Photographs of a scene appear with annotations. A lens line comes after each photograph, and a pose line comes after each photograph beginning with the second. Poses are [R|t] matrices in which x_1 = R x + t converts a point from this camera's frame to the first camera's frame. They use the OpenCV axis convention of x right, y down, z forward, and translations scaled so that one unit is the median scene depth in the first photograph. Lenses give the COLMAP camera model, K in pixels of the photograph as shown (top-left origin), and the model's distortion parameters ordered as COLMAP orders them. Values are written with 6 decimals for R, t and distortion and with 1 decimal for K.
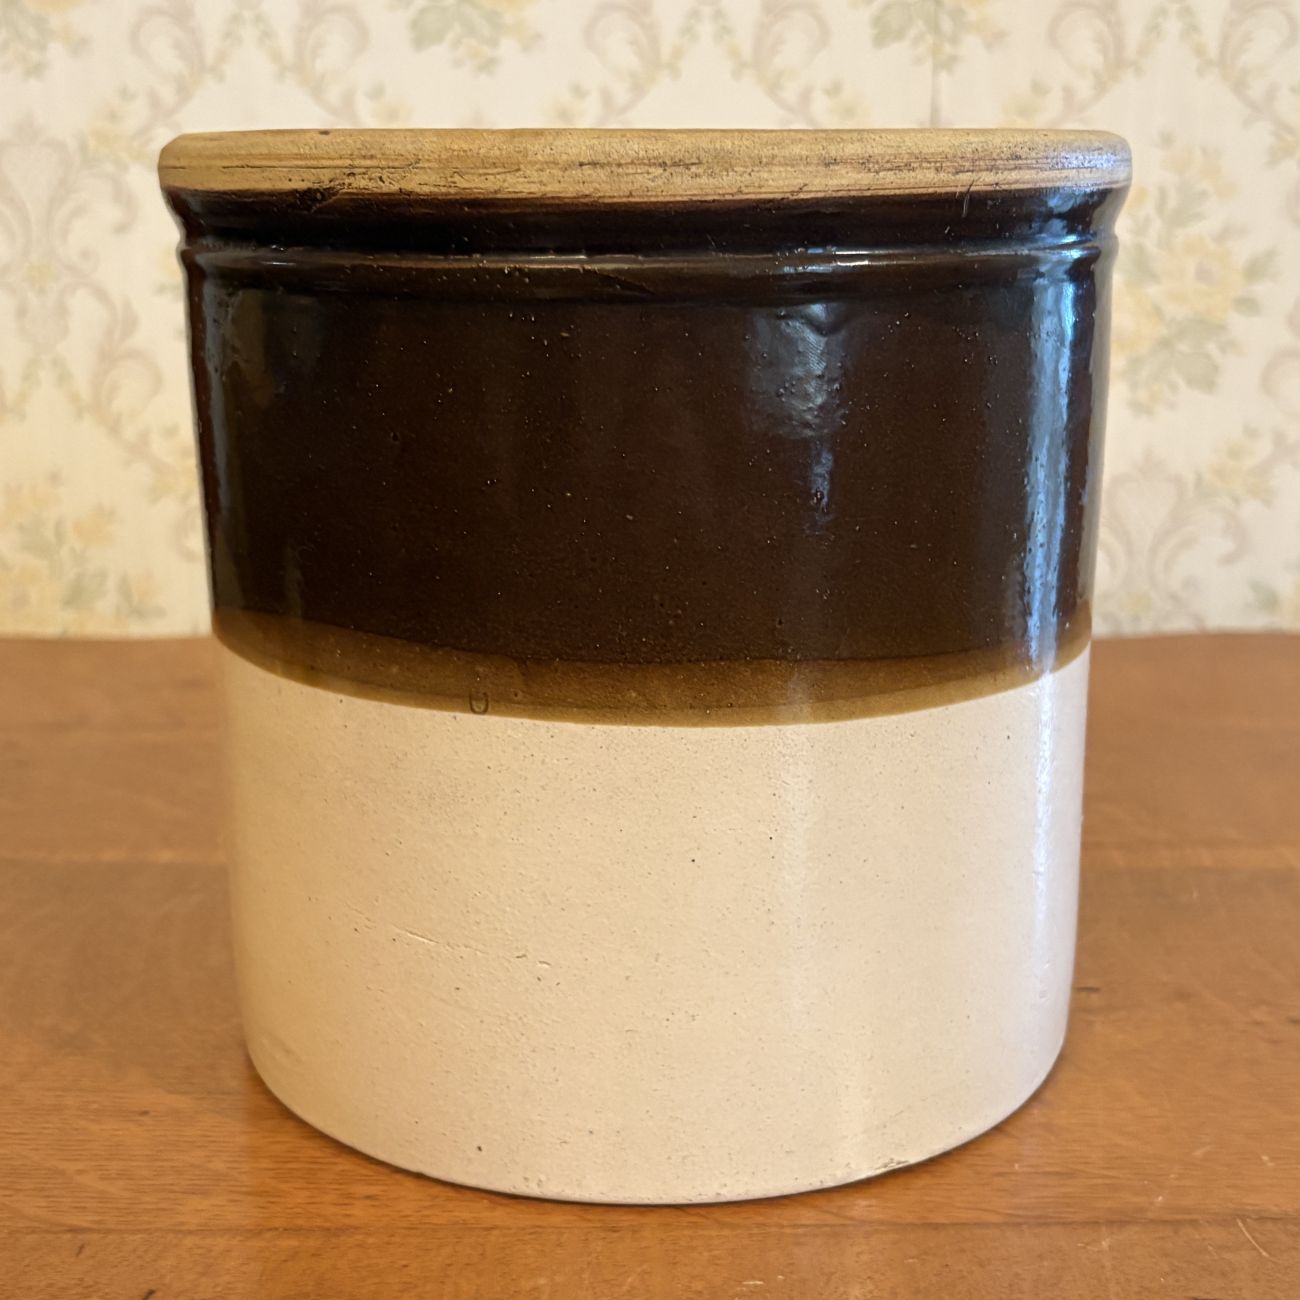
lens RADIAL K [[1992.6, 0, 655.2], [0, 1992.6, 655.7], [0, 0, 1]] dist [0.059998, 0.000000]
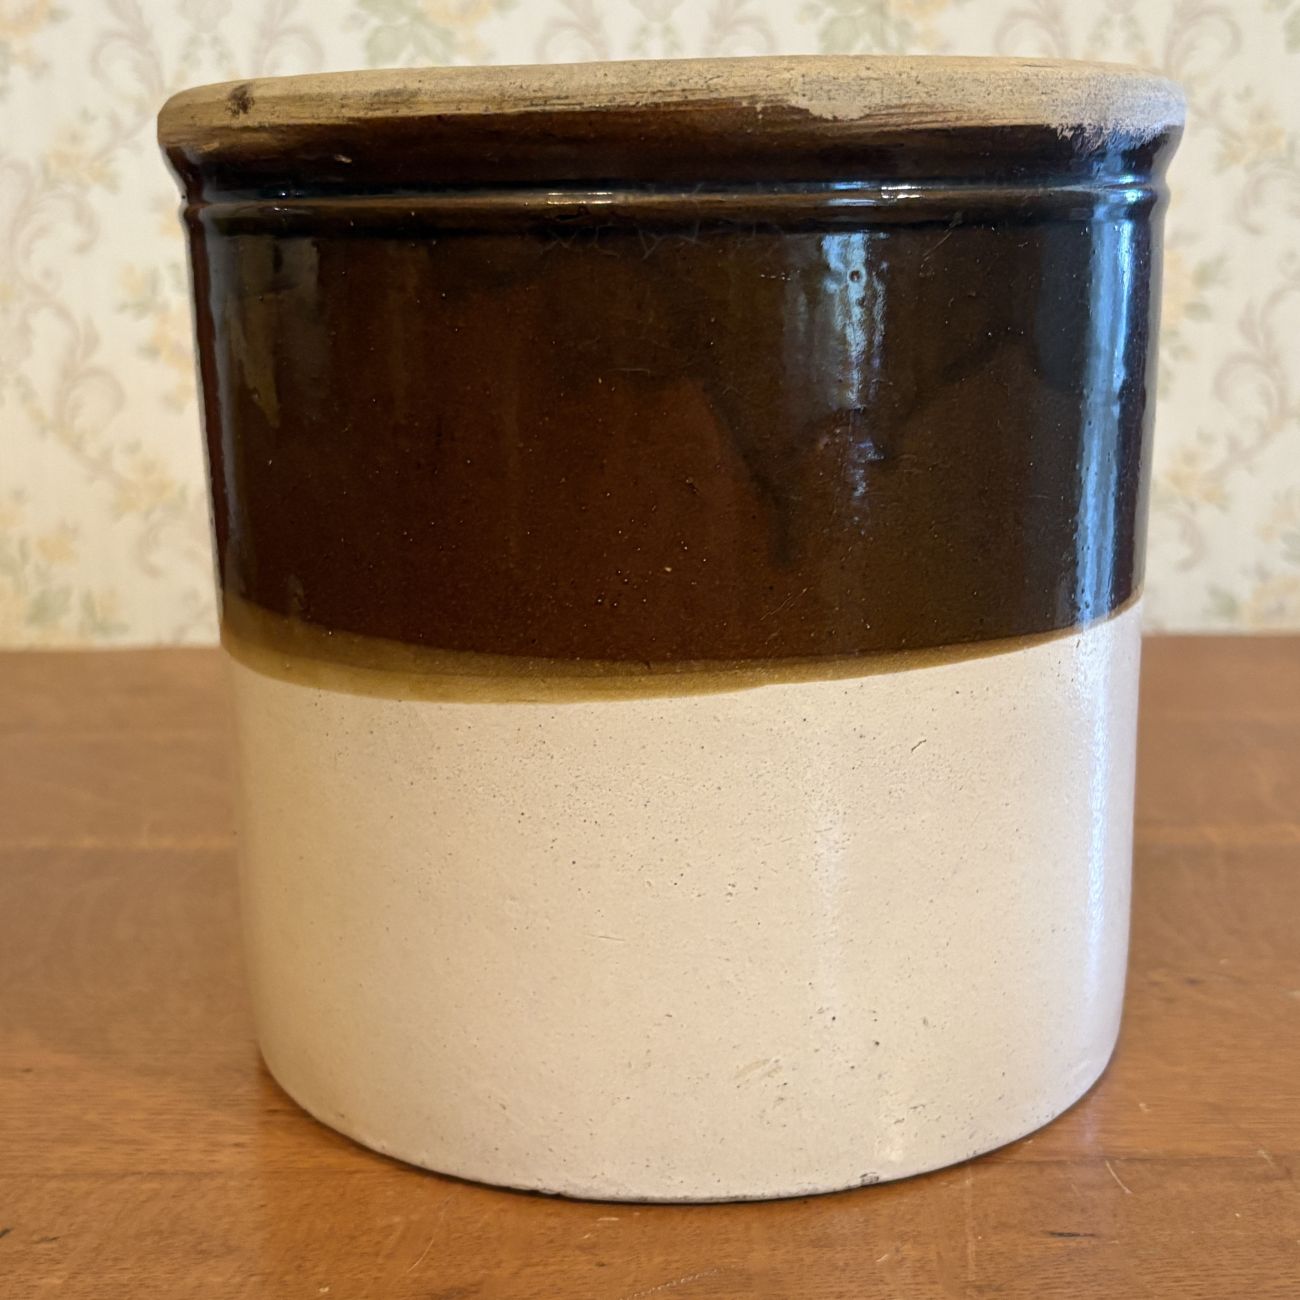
lens RADIAL K [[1992.6, 0, 642.1], [0, 1992.6, 645.7], [0, 0, 1]] dist [0.059998, 0.000000]
pose [[0.999684, -0.007314, -0.024038, 0.082929], [0.006384, 0.999238, -0.038515, 0.060642], [0.024301, 0.038349, 0.998969, -0.002018]]
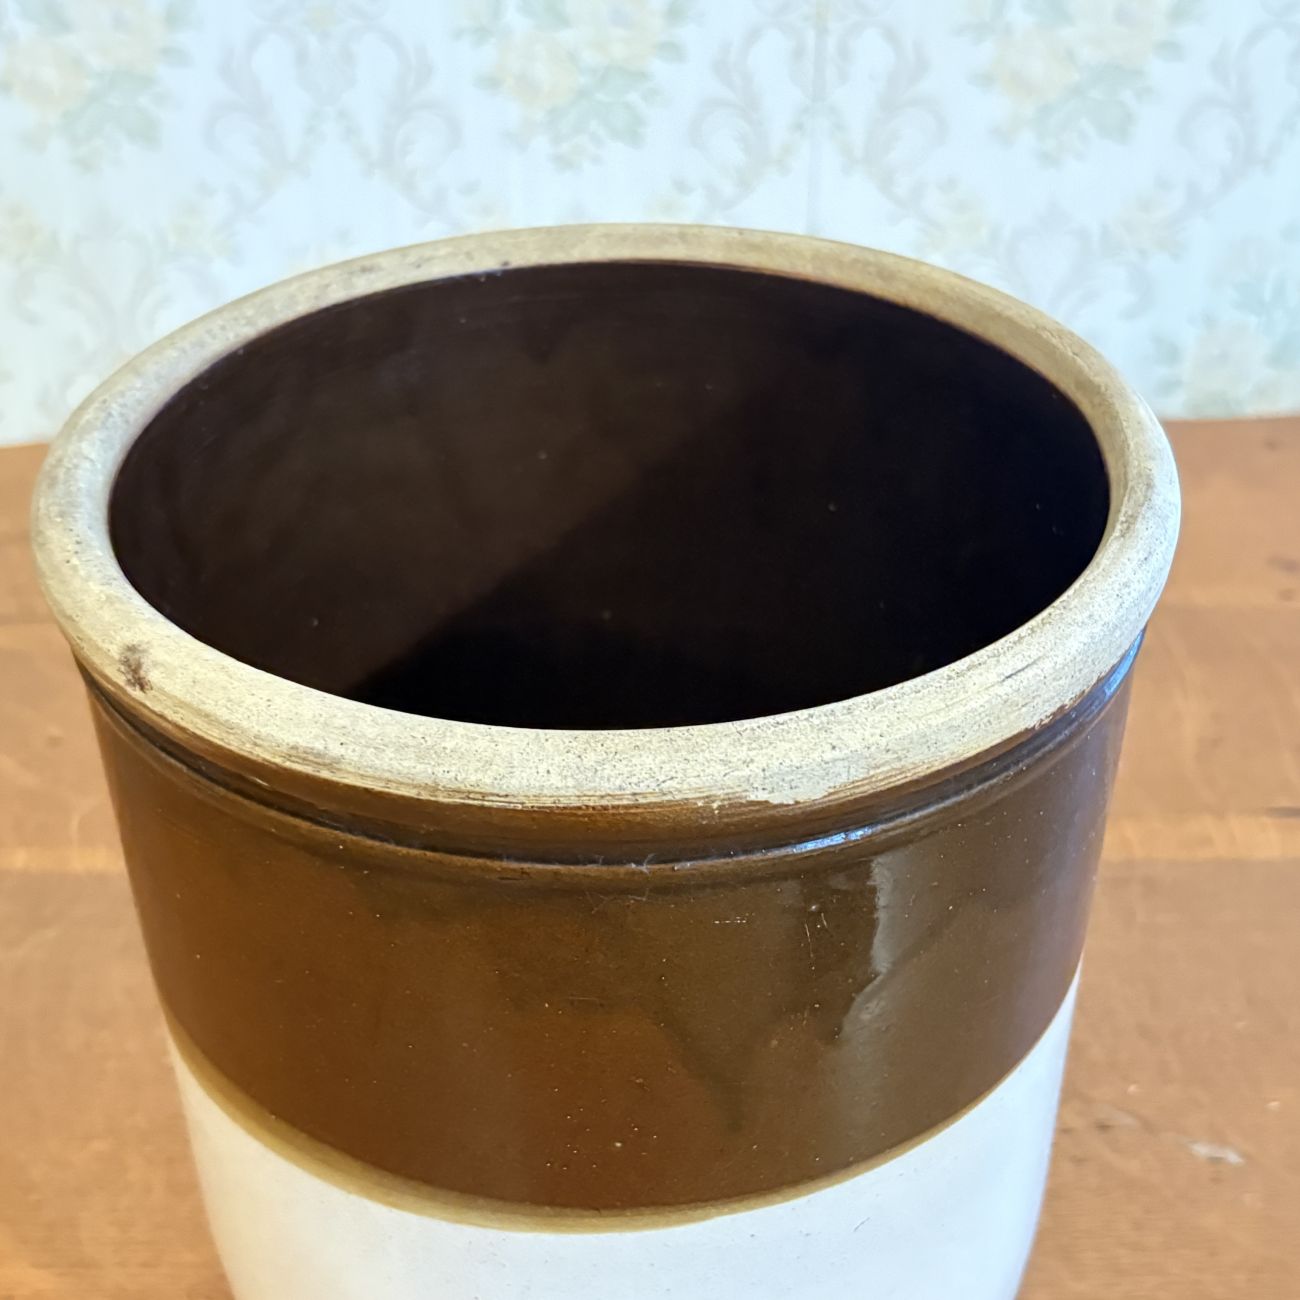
lens RADIAL K [[1992.6, 0, 644.1], [0, 1992.6, 645.8], [0, 0, 1]] dist [0.059998, 0.000000]
pose [[0.999673, -0.018263, 0.017891, 0.073741], [0.011125, 0.940798, 0.338784, -0.477343], [-0.023019, -0.338474, 0.940694, 0.116136]]
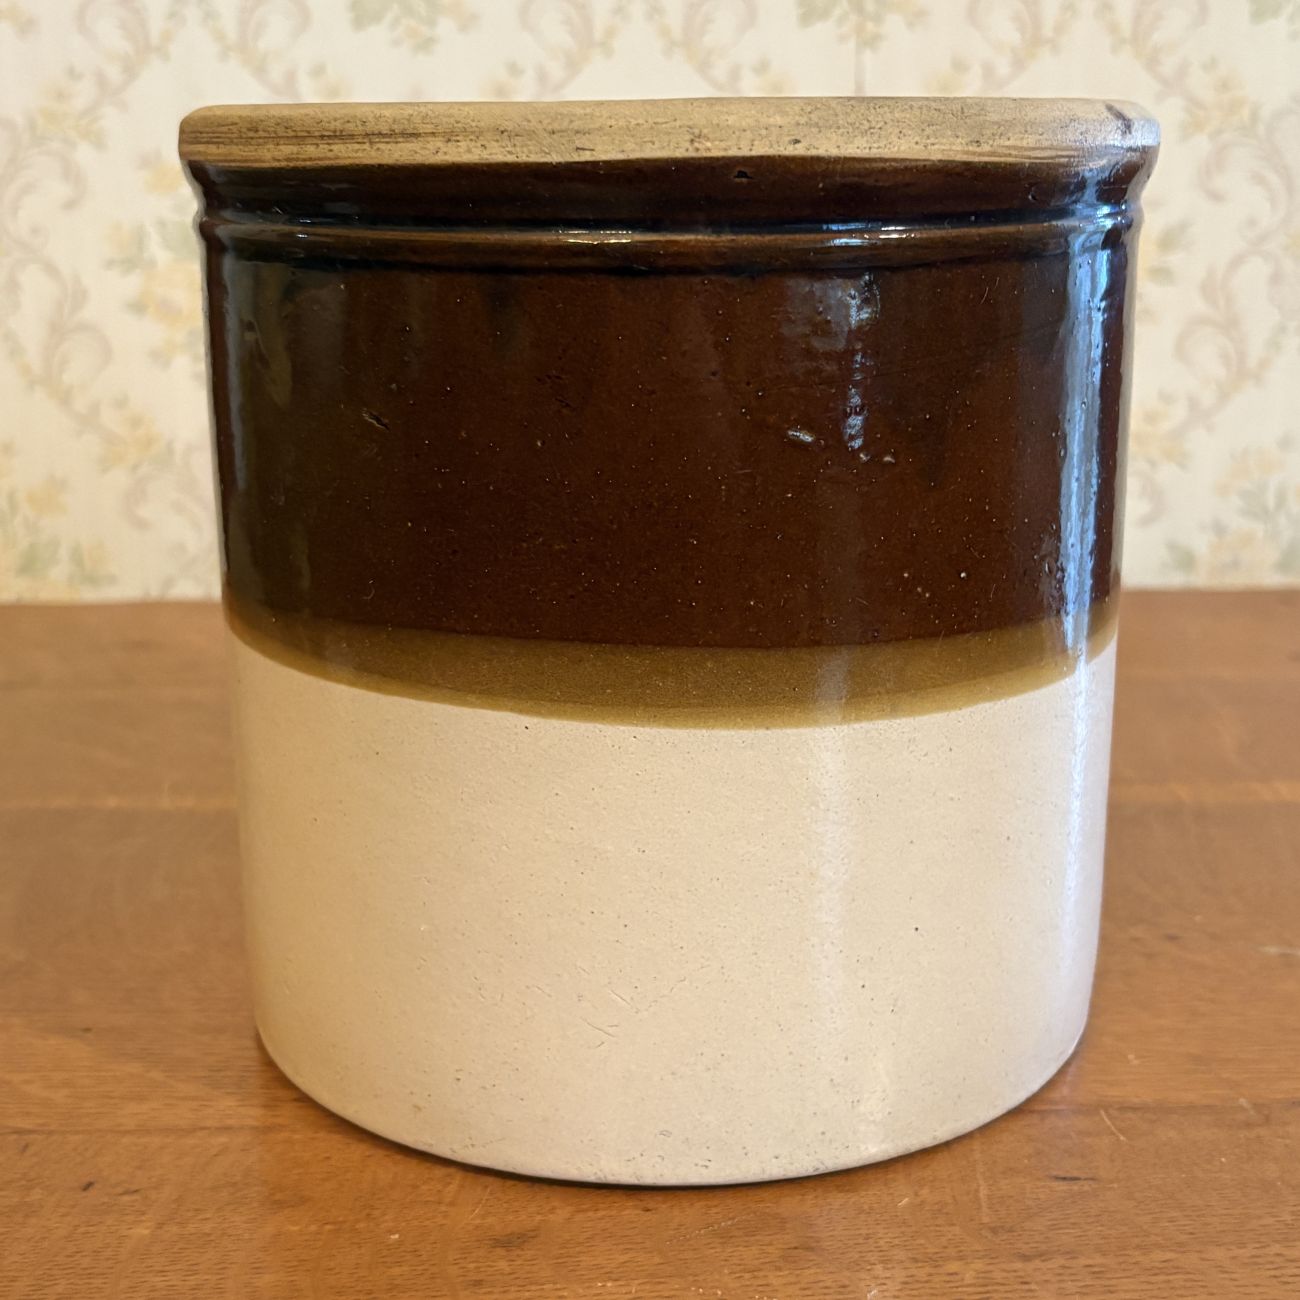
lens RADIAL K [[1992.6, 0, 647.9], [0, 1992.6, 654.9], [0, 0, 1]] dist [0.059998, 0.000000]
pose [[0.999910, -0.007063, 0.011411, 0.034107], [0.006981, 0.999950, 0.007166, 0.025521], [-0.011461, -0.007086, 0.999909, -0.069417]]
